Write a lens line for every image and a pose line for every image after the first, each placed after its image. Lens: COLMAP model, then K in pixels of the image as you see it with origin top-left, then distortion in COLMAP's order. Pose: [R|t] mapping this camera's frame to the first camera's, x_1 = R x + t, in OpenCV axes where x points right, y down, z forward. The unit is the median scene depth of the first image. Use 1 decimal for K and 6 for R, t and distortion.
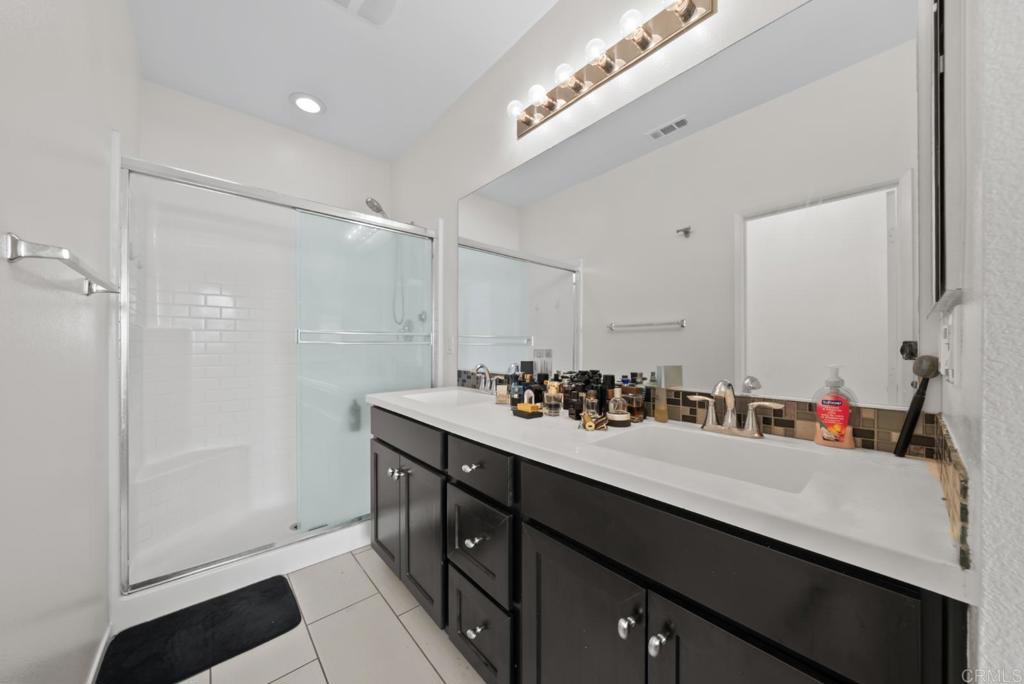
lens RADIAL K [[351.5, 0, 512.8], [0, 351.5, 347.4], [0, 0, 1]] dist [-0.002731, -0.000263]
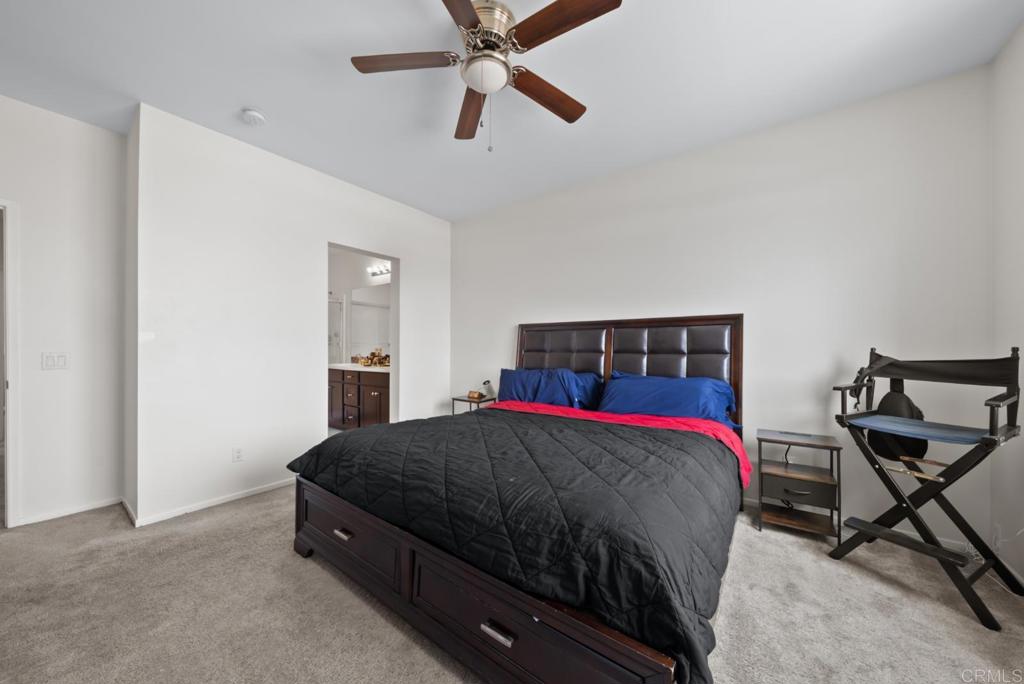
lens RADIAL K [[351.5, 0, 509.9], [0, 351.5, 345.0], [0, 0, 1]] dist [-0.002731, -0.000263]
pose [[0.976440, 0.009260, 0.215590, 0.553601], [-0.007250, 0.999923, -0.010114, -0.000893], [-0.215666, 0.008312, 0.976432, -2.293409]]
